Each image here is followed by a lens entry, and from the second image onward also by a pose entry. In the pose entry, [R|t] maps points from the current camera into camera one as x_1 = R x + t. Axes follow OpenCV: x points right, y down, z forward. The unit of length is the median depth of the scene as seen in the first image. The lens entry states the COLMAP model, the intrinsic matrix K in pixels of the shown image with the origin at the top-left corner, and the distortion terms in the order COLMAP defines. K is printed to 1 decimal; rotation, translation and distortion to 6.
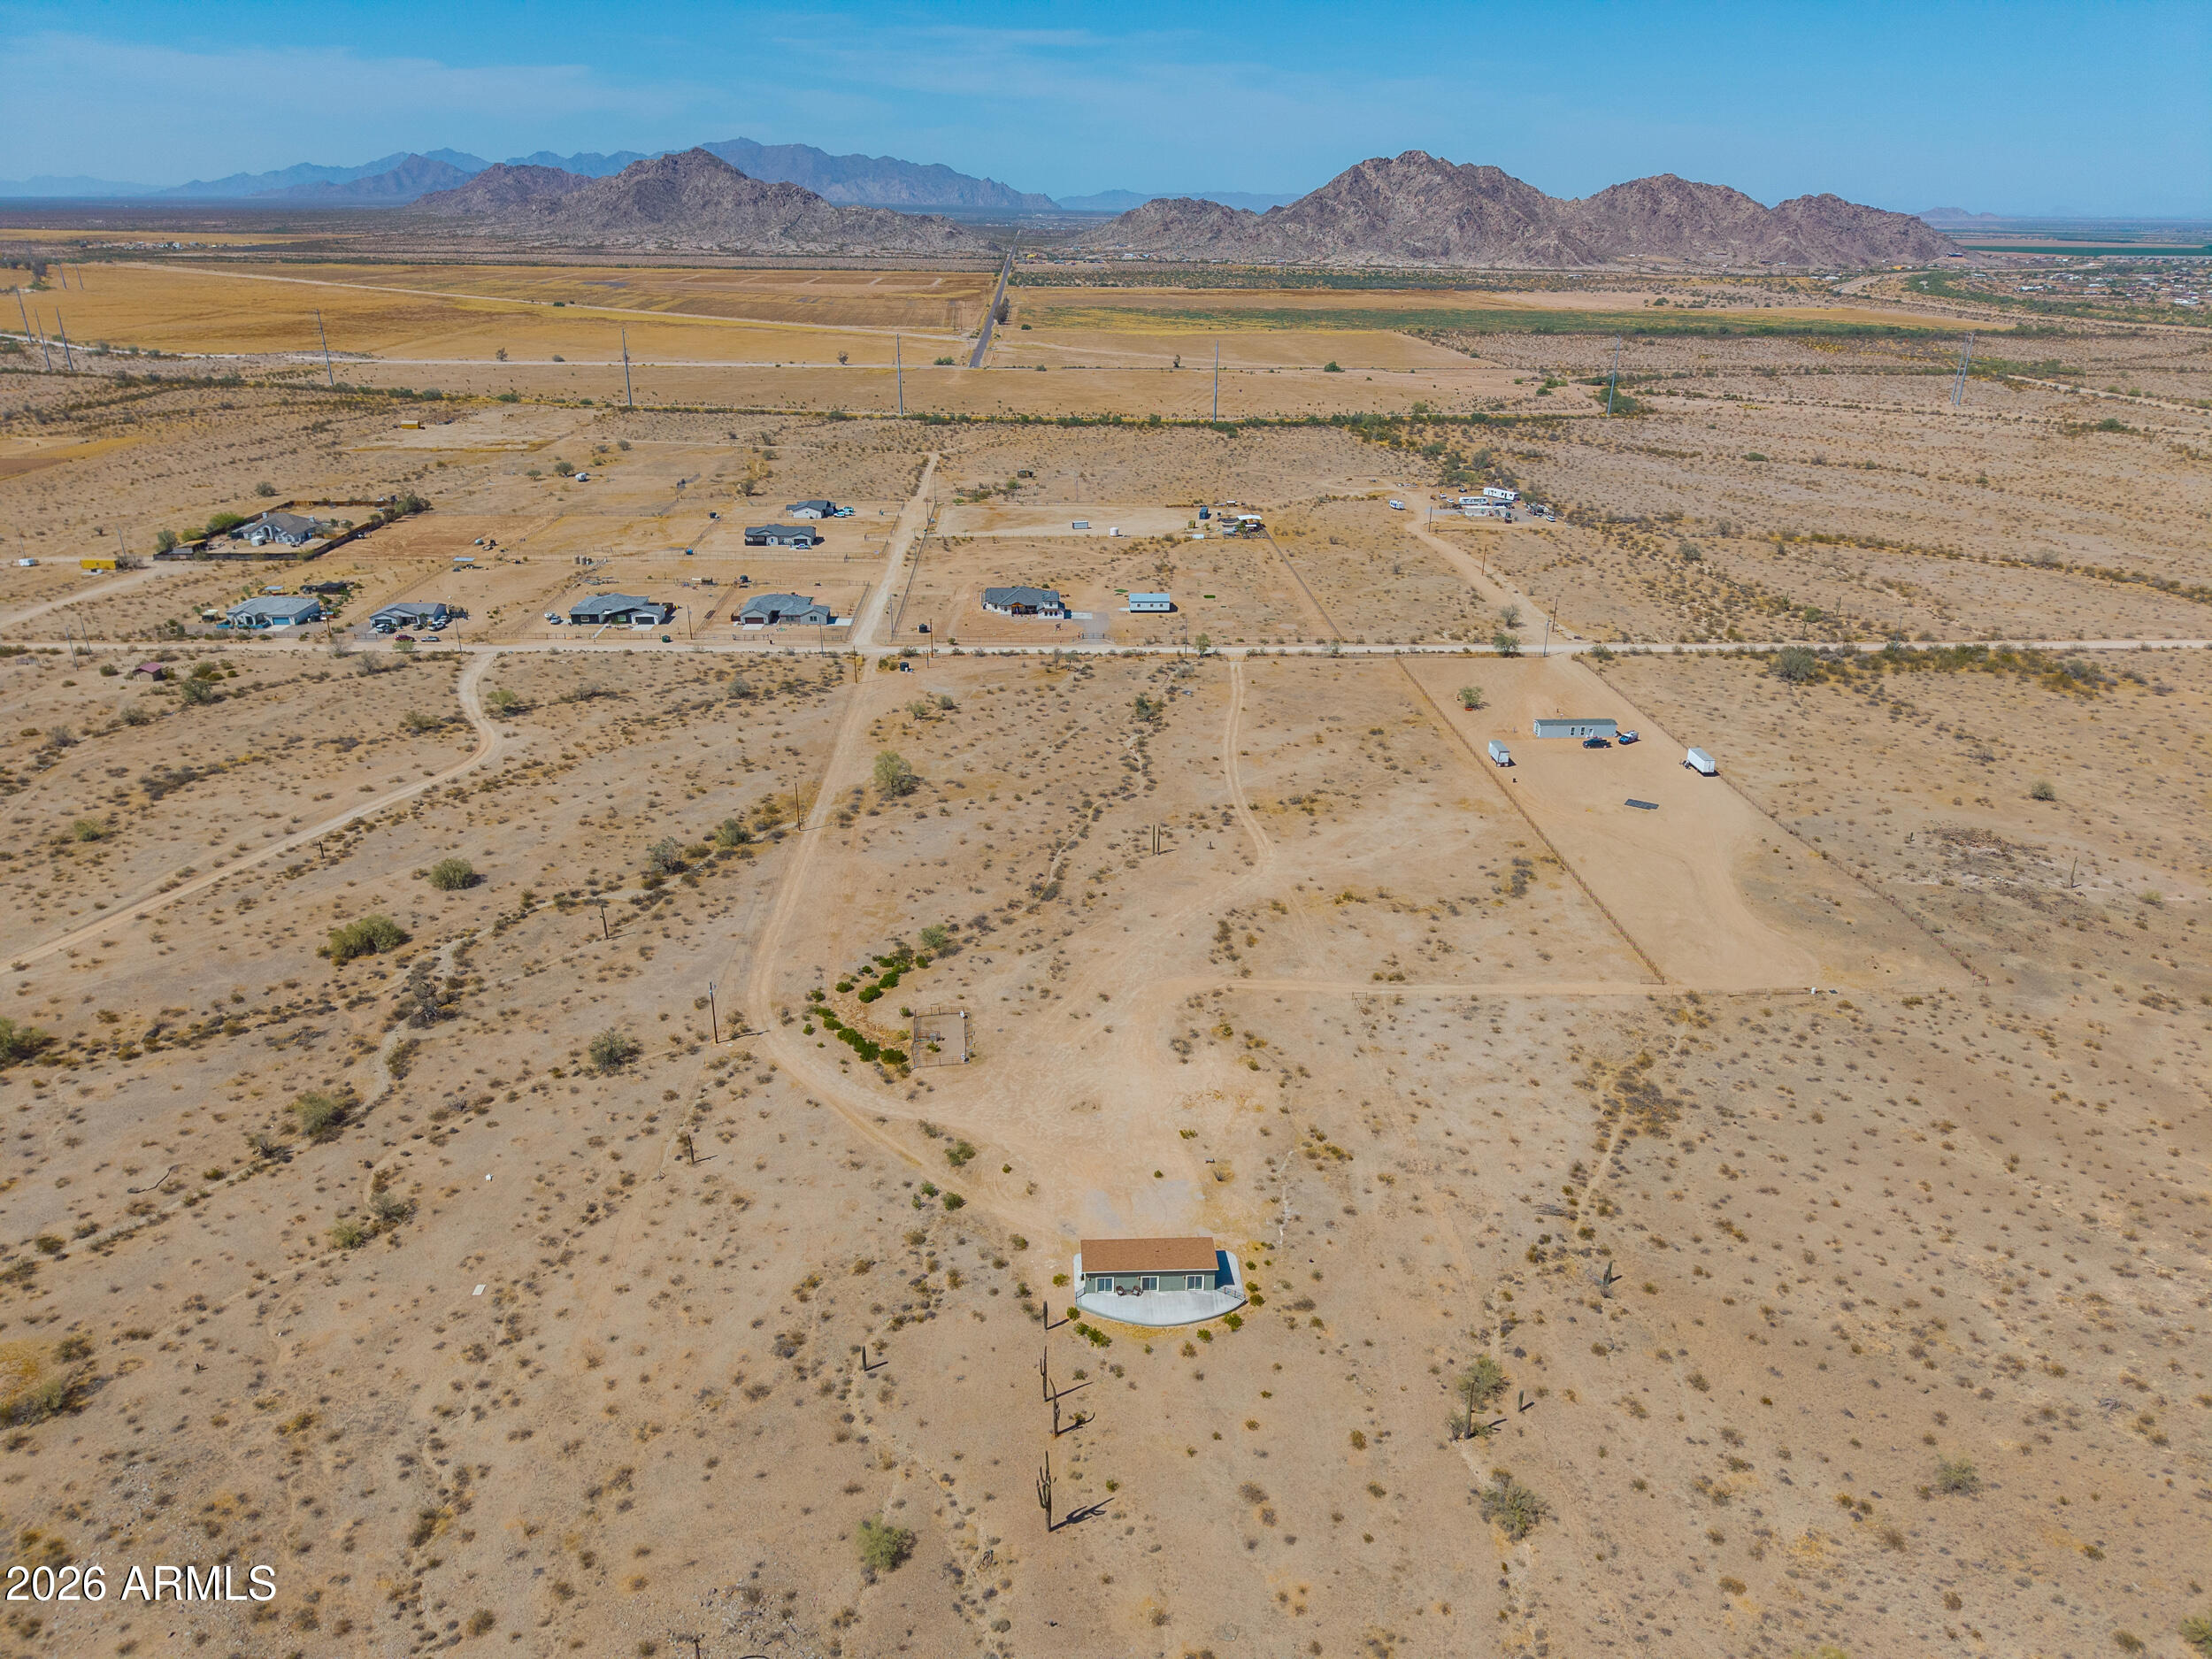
lens RADIAL K [[1493.2, 0, 1116.9], [0, 1493.2, 835.9], [0, 0, 1]] dist [0.035801, -0.037175]
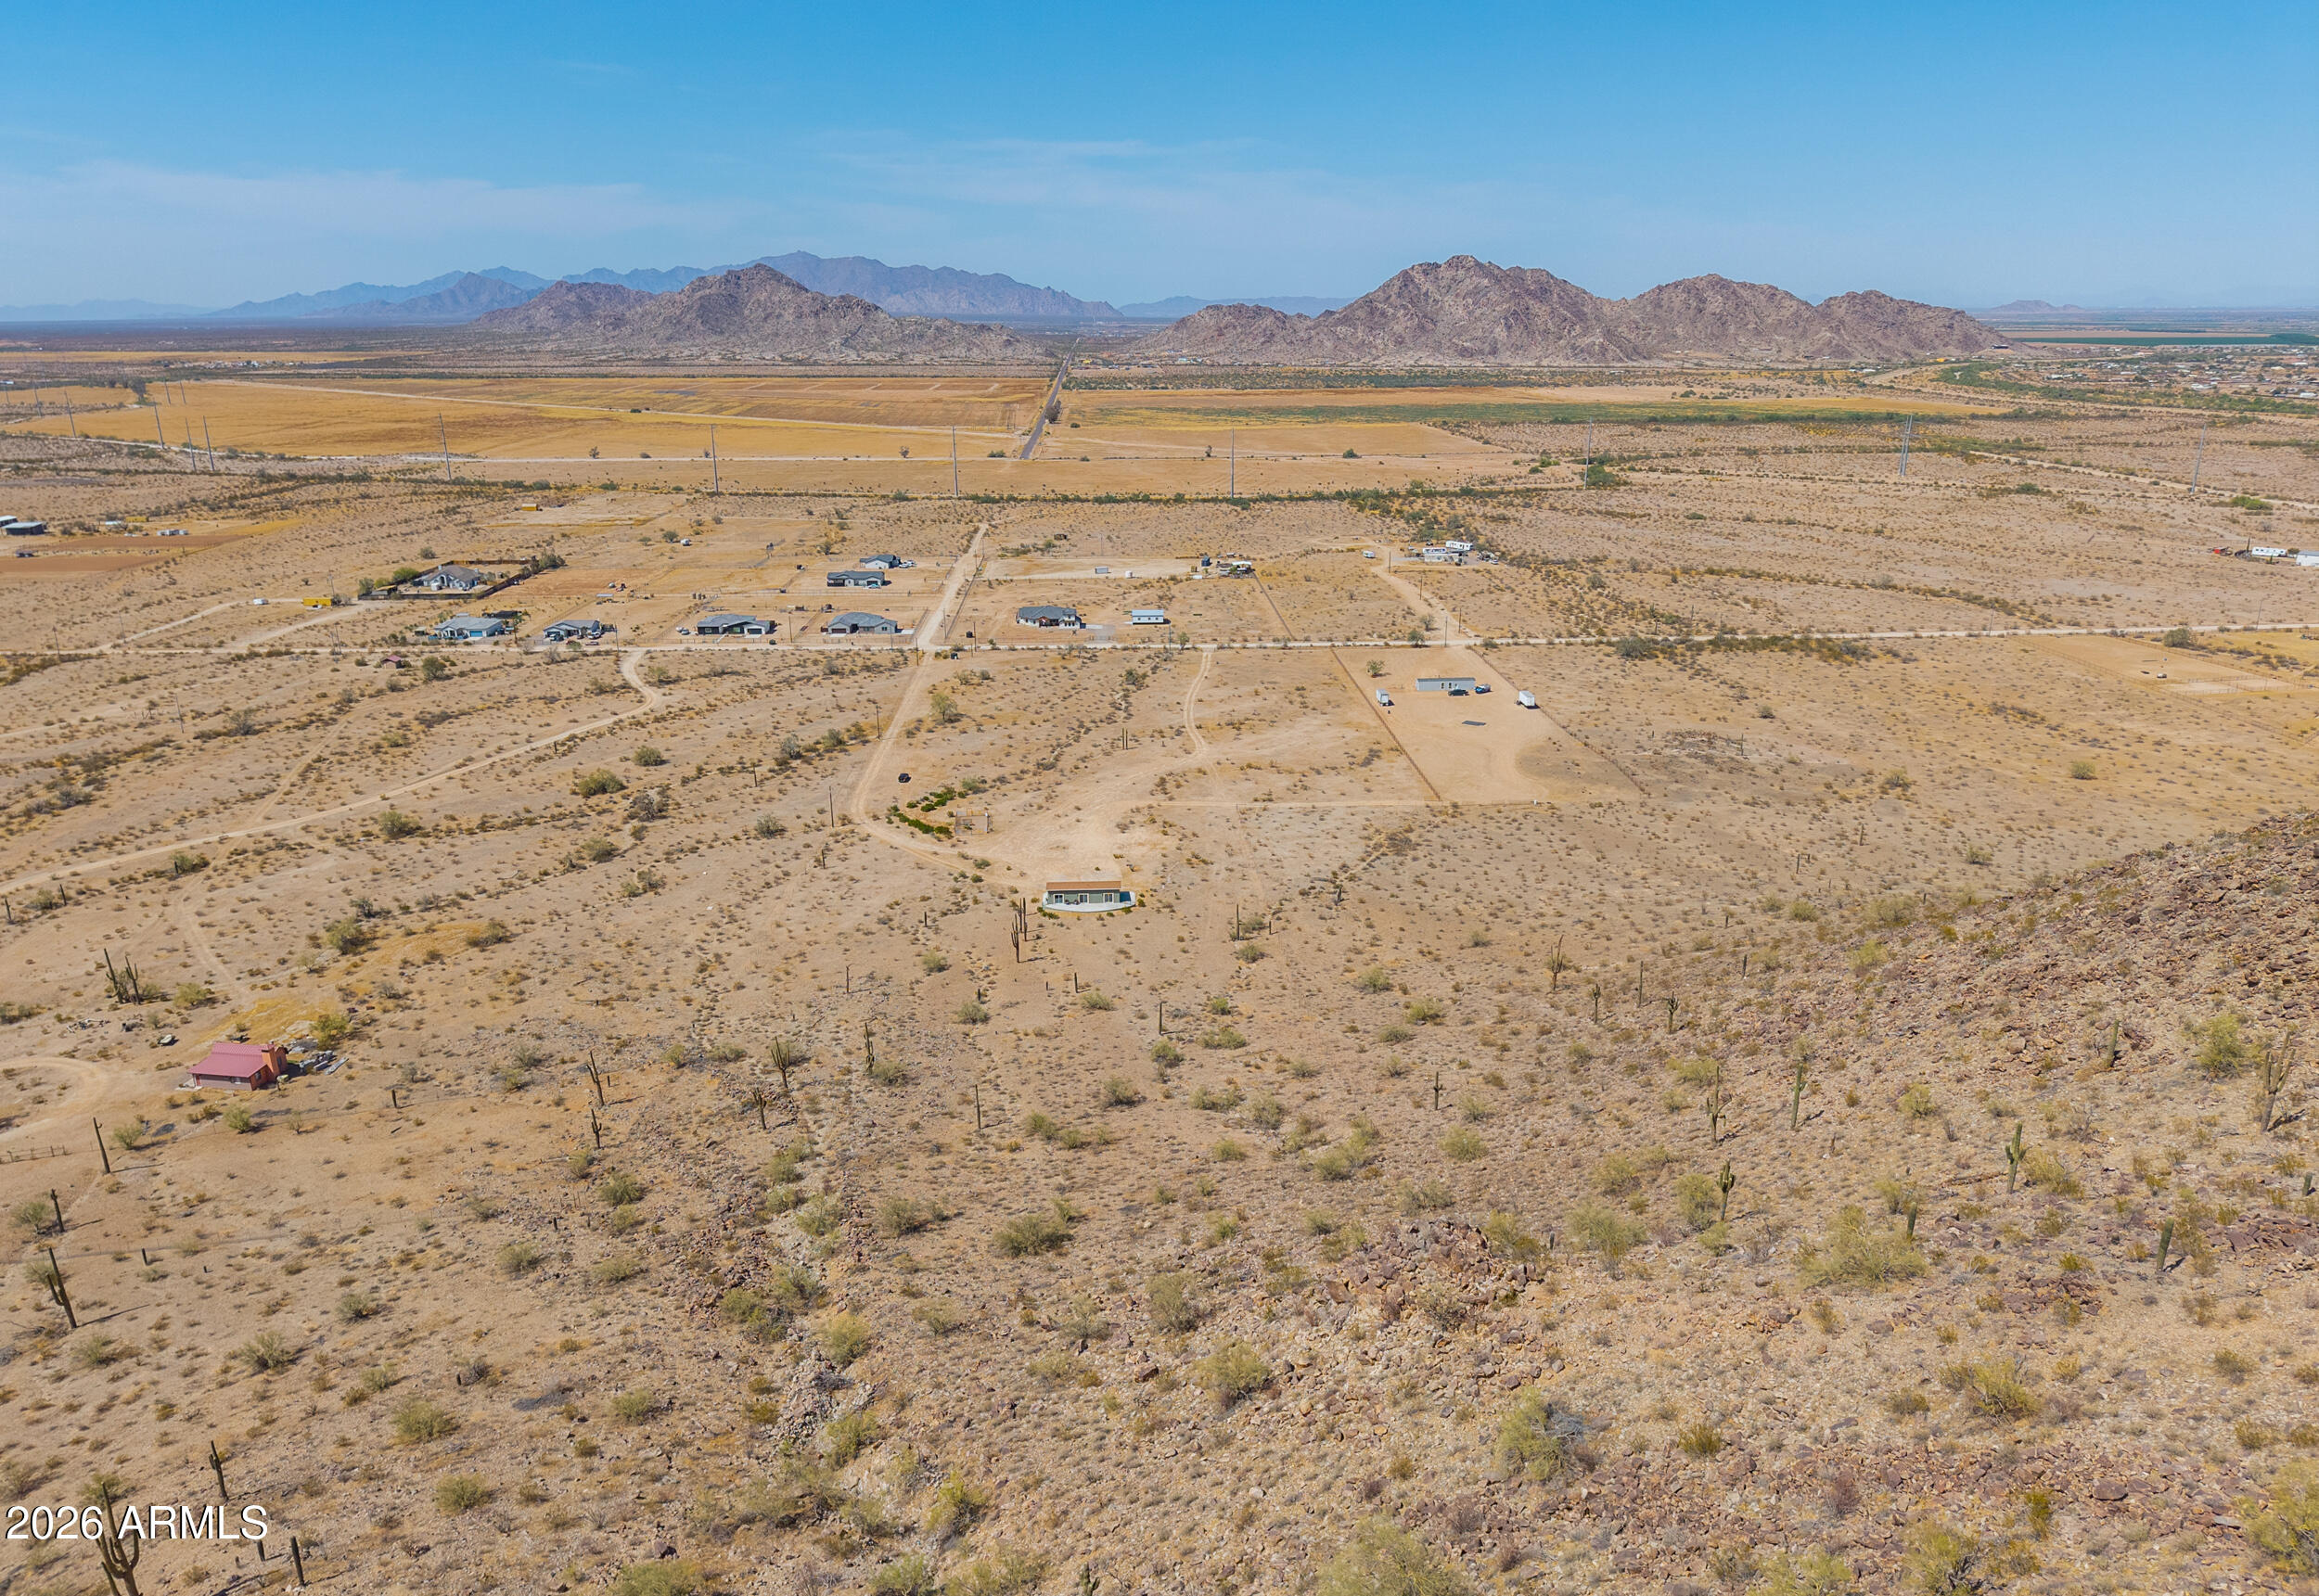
lens RADIAL K [[1573.7, 0, 1192.0], [0, 1573.7, 864.1], [0, 0, 1]] dist [0.052034, -0.067211]
pose [[0.999881, -0.015396, -0.000237, 0.066702], [0.015351, 0.997965, -0.061891, 0.162588], [0.001189, 0.061880, 0.998083, -0.386384]]
